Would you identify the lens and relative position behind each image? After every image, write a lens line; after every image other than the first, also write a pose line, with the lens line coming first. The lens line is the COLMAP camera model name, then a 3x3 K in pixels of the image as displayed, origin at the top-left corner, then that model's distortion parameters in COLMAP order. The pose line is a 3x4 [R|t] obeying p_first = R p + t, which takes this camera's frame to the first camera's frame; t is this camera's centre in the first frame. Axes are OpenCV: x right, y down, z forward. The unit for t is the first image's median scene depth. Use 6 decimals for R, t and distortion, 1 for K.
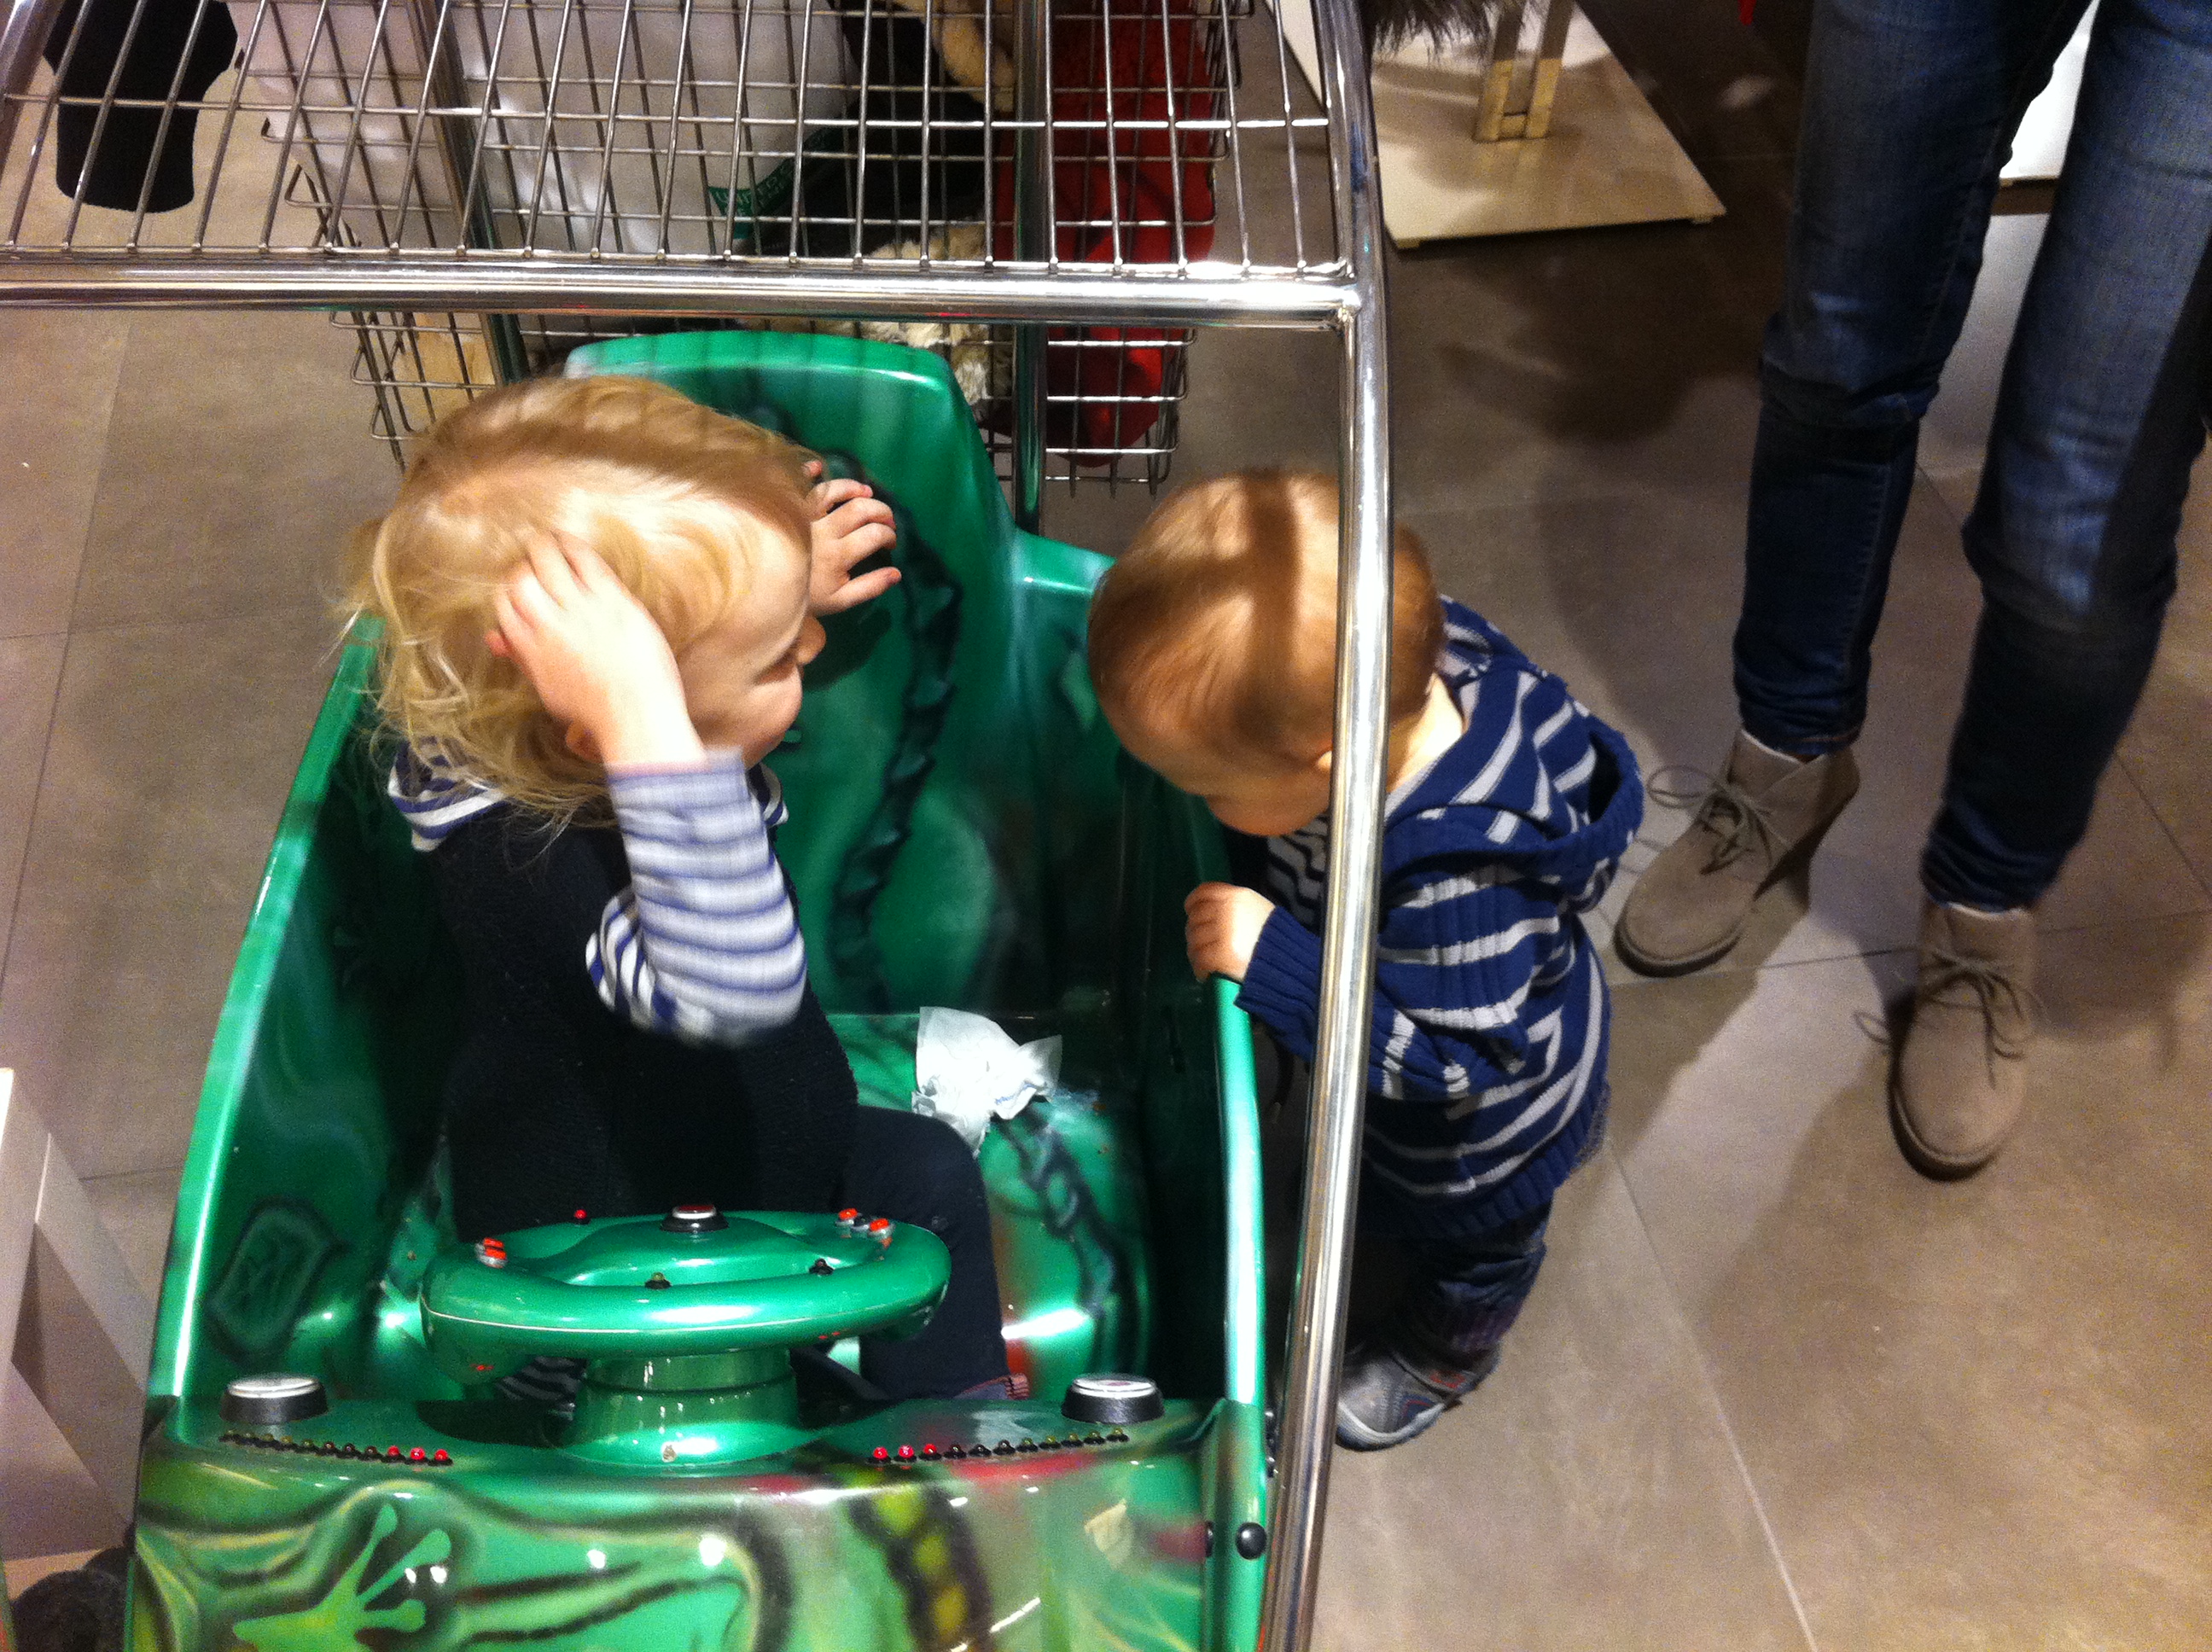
lens RADIAL K [[2148.2, 0, 1117.6], [0, 2148.2, 878.2], [0, 0, 1]] dist [-0.016483, 0.000000]
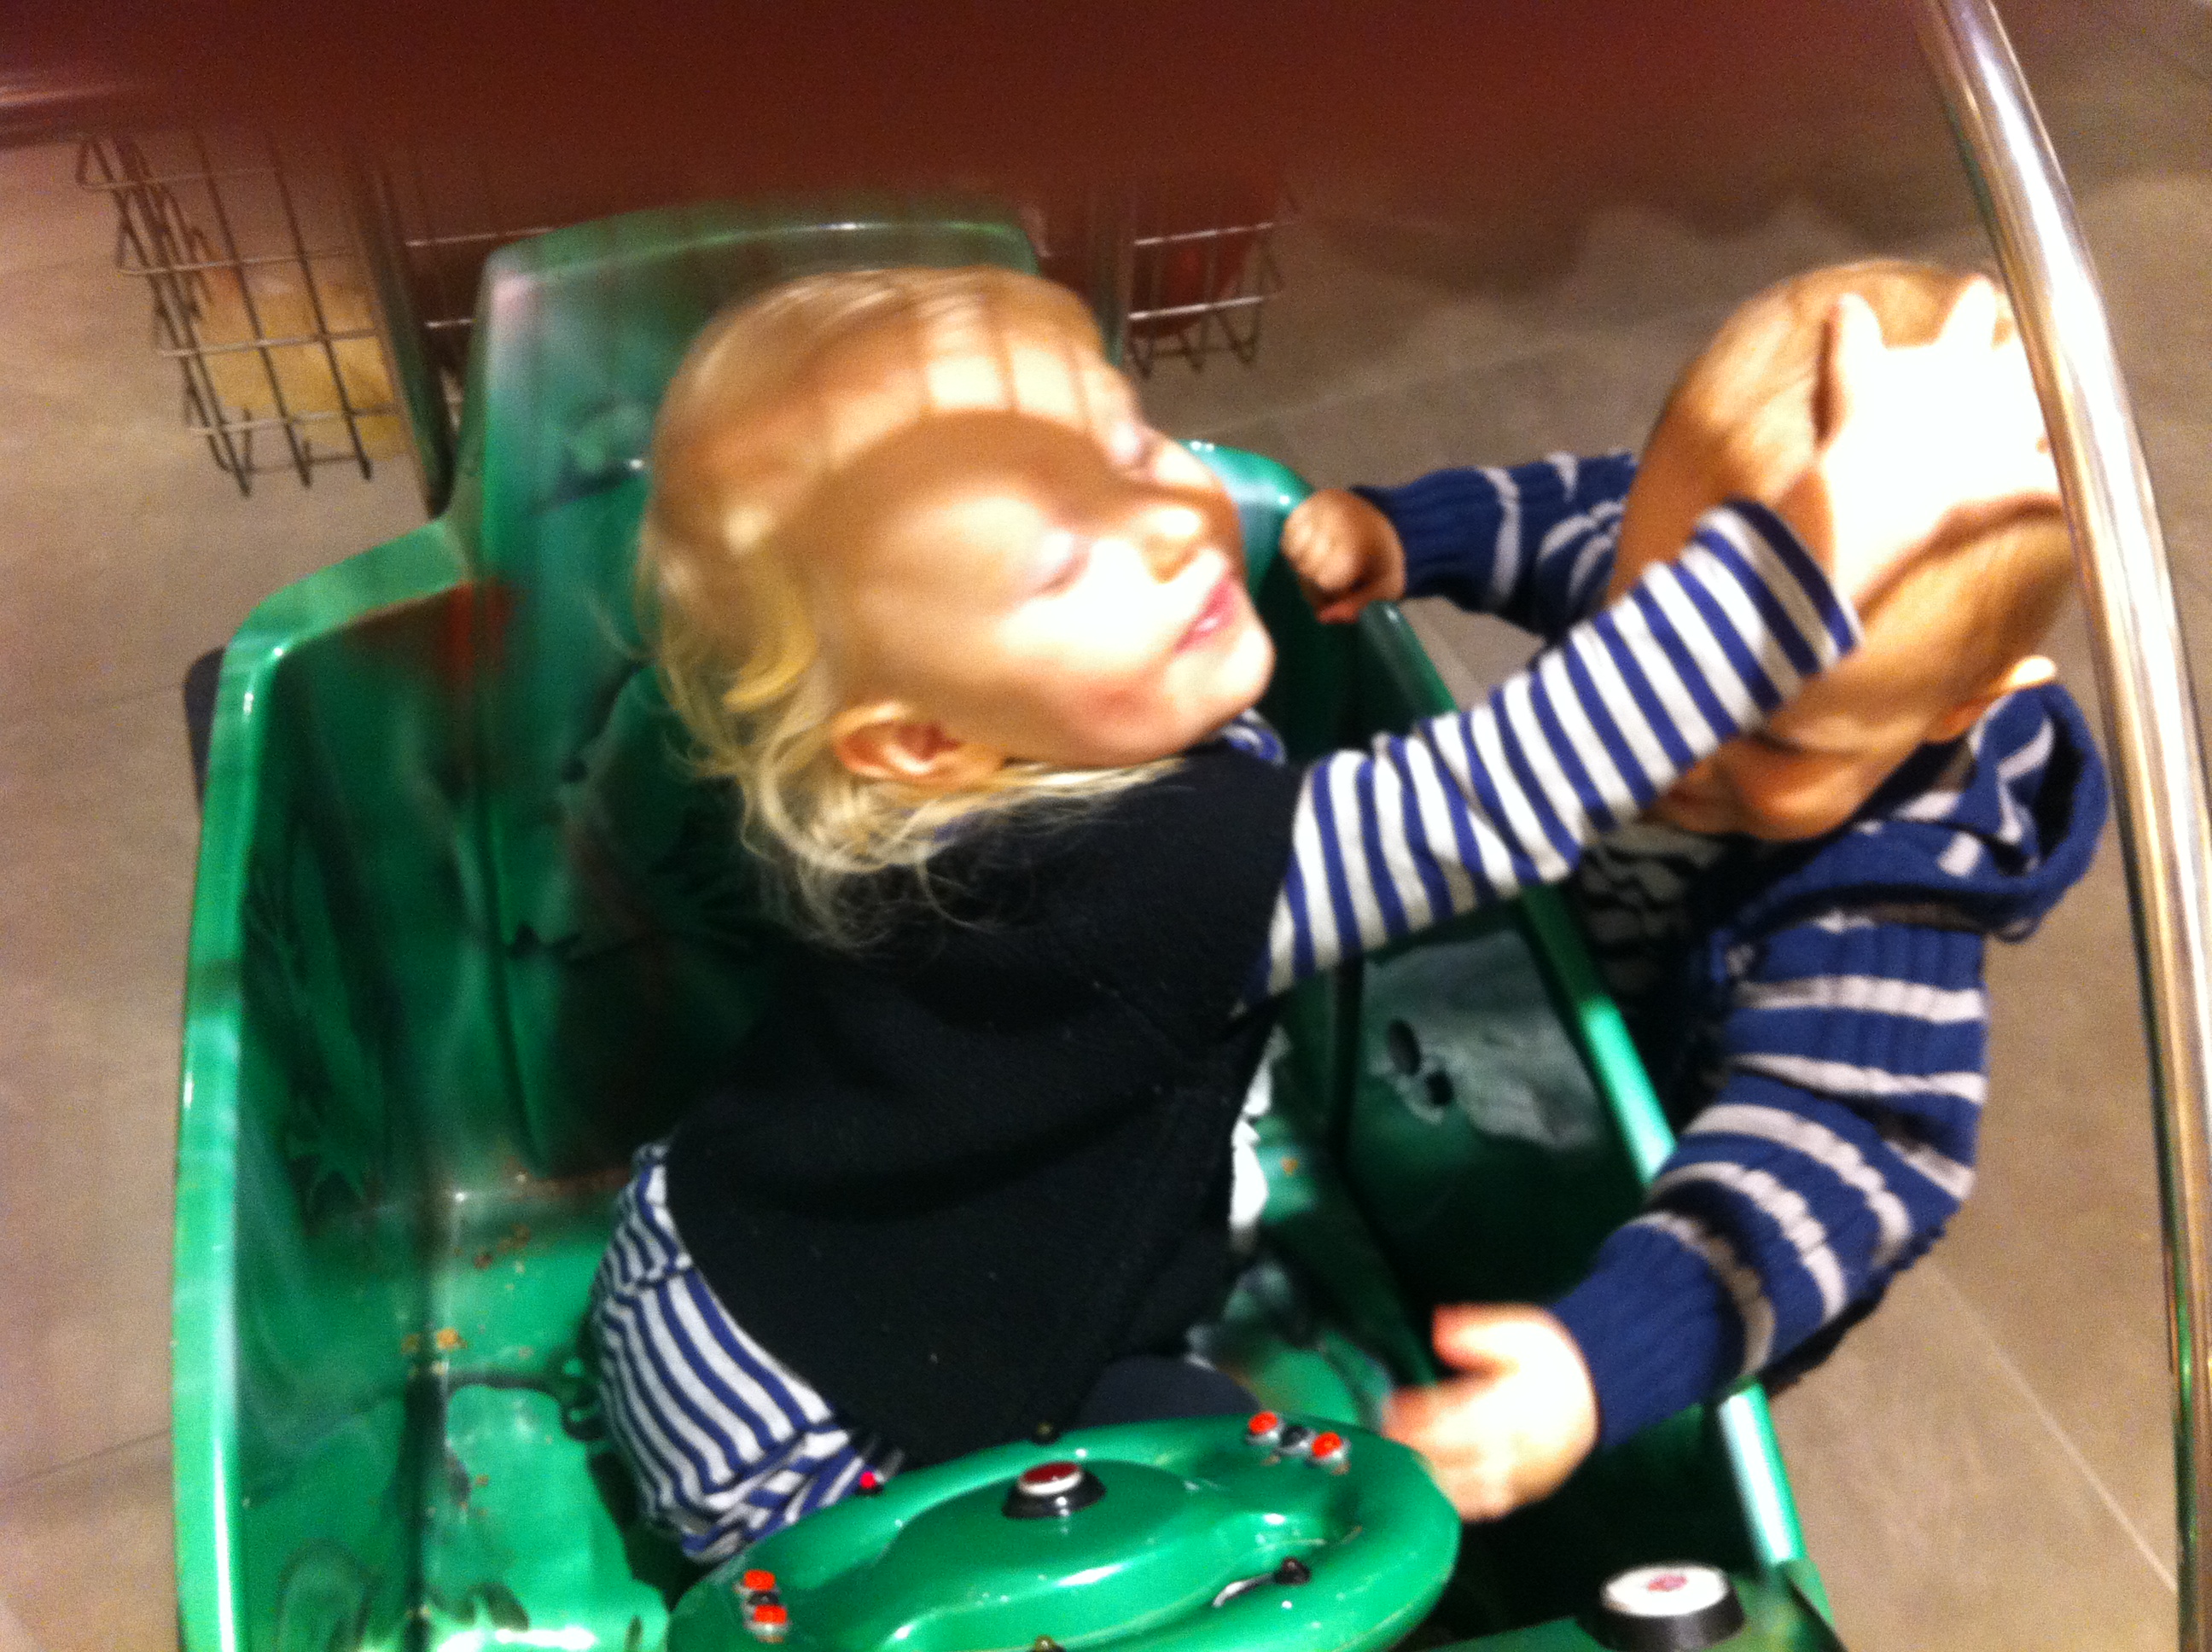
lens RADIAL K [[2148.2, 0, 1118.3], [0, 2148.2, 796.5], [0, 0, 1]] dist [-0.016483, 0.000000]
pose [[0.974864, -0.170896, 0.142947, -0.197987], [0.175236, 0.984357, -0.018247, -0.024187], [-0.137592, 0.042838, 0.989562, 0.309202]]
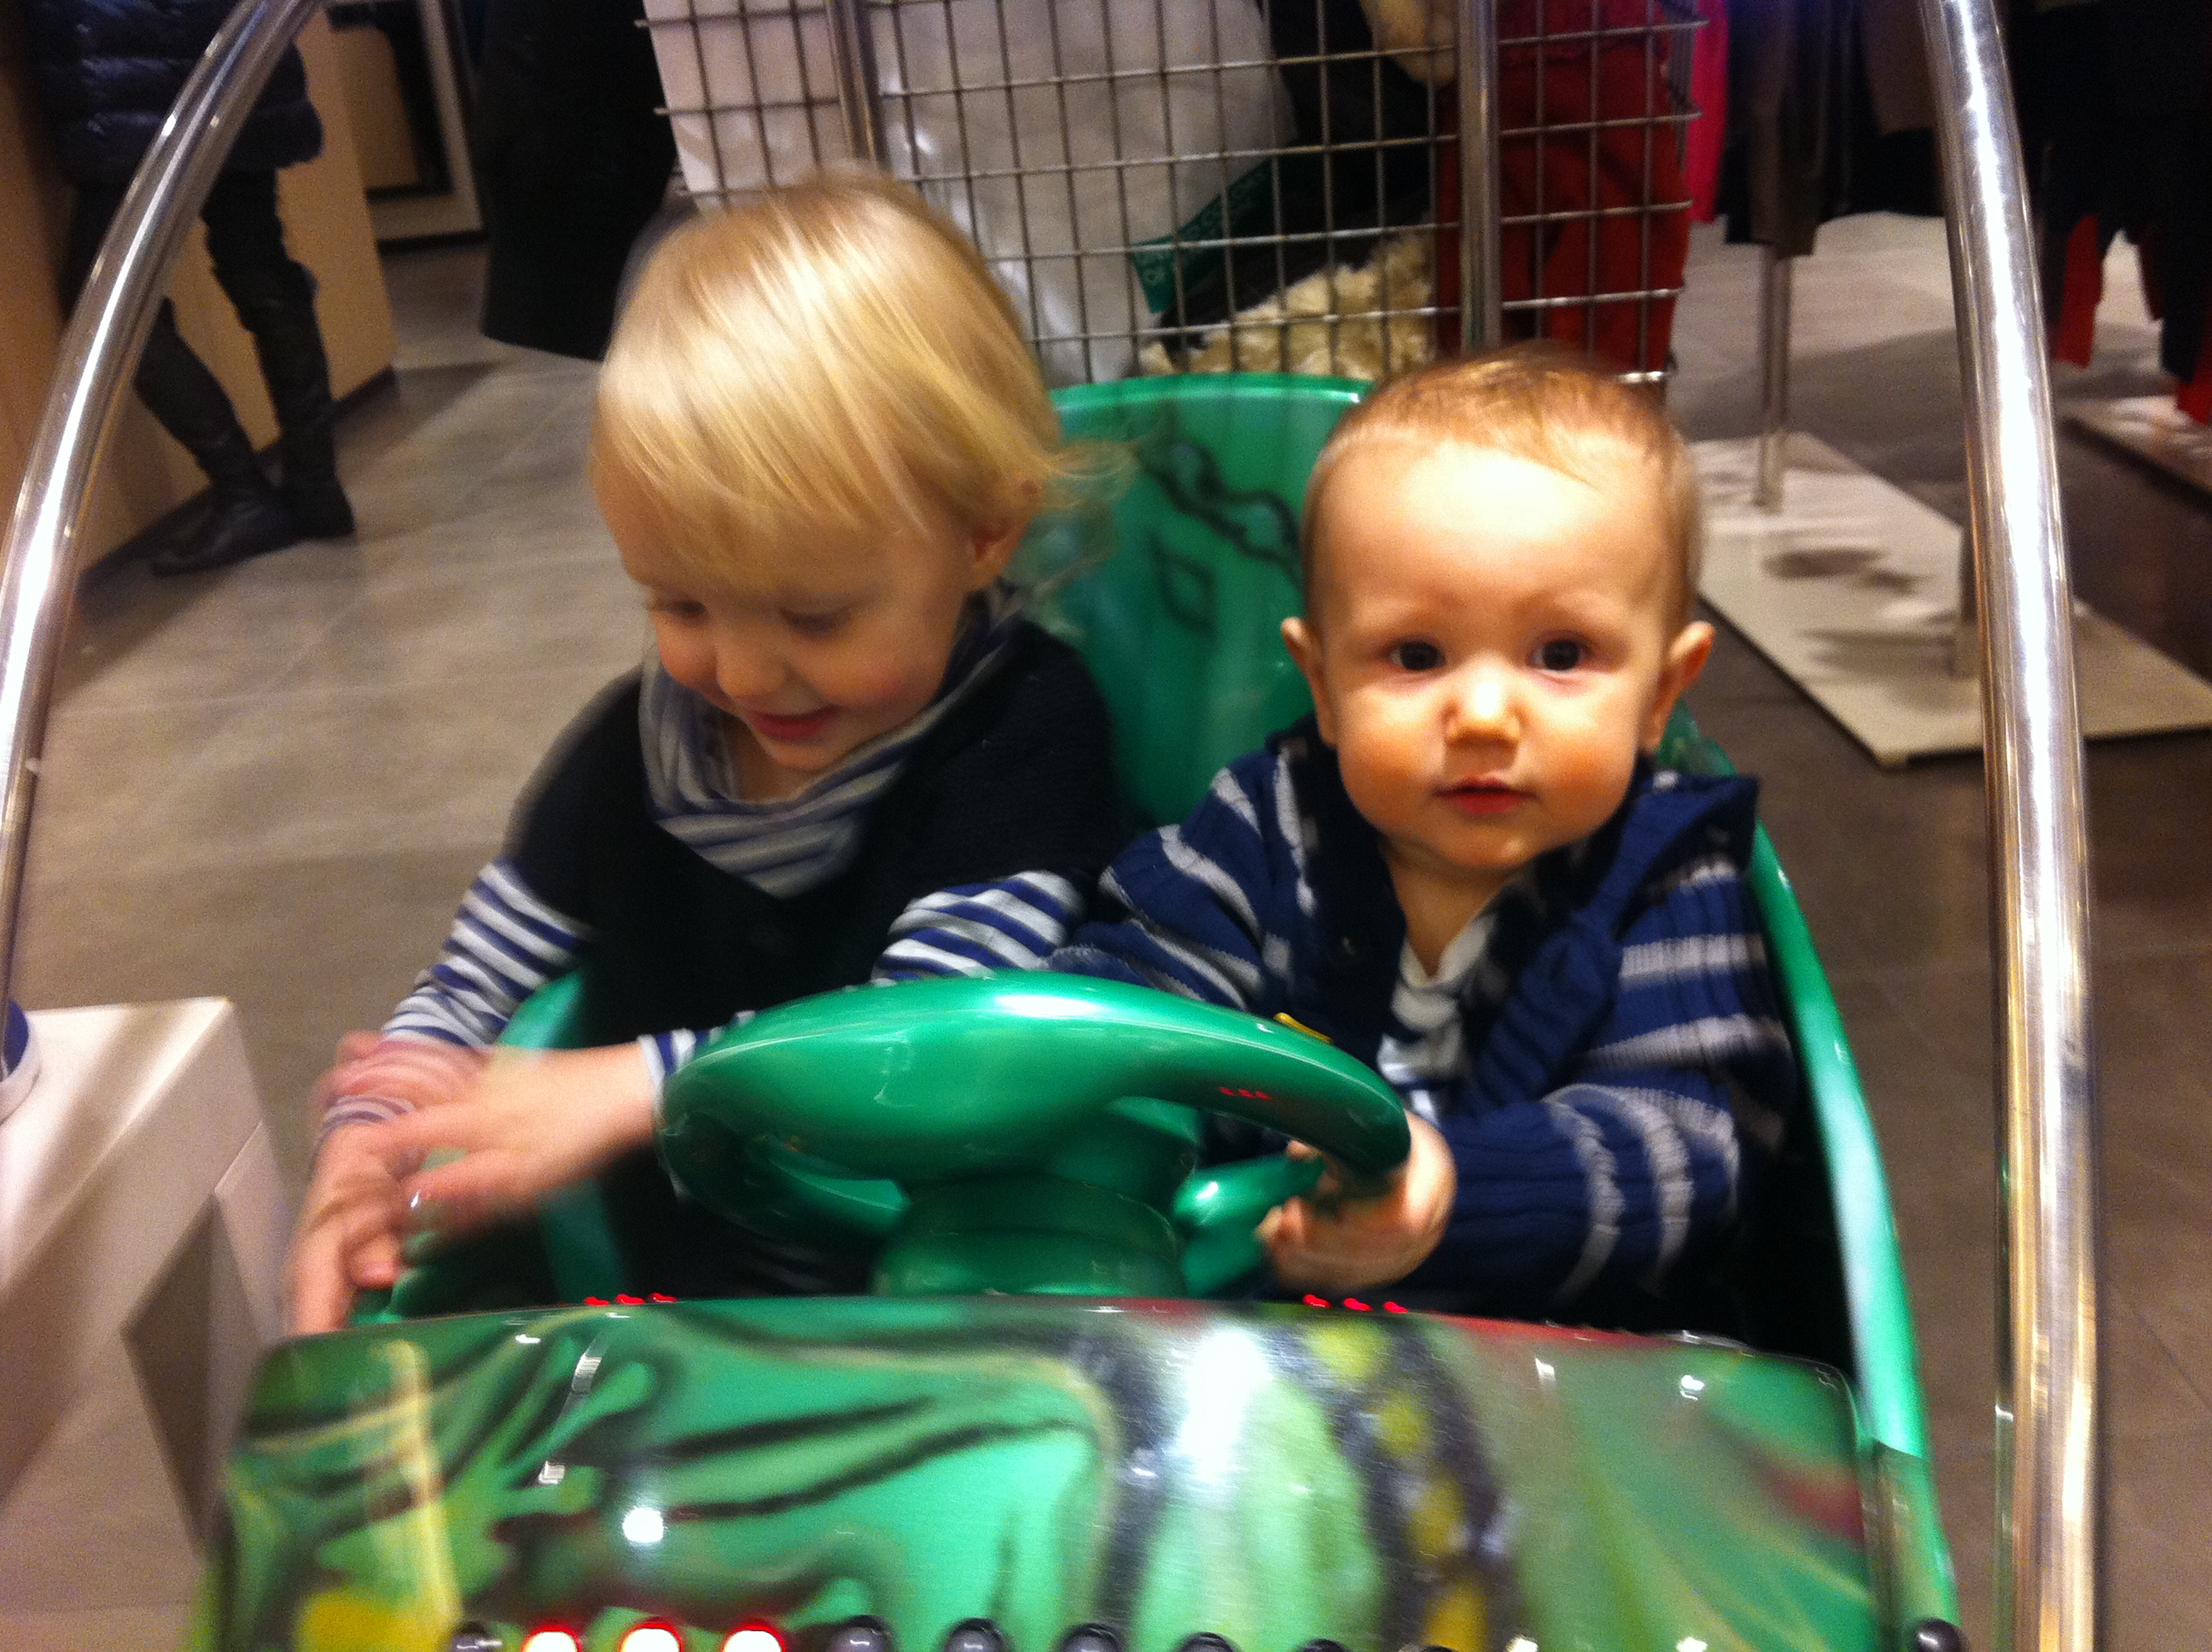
lens RADIAL K [[2148.2, 0, 1103.2], [0, 2148.2, 850.8], [0, 0, 1]] dist [-0.016483, 0.000000]
pose [[0.977984, -0.056099, -0.200996, -0.029513], [-0.037014, 0.901280, -0.431653, 0.341583], [0.205369, 0.429589, 0.879362, 0.305210]]
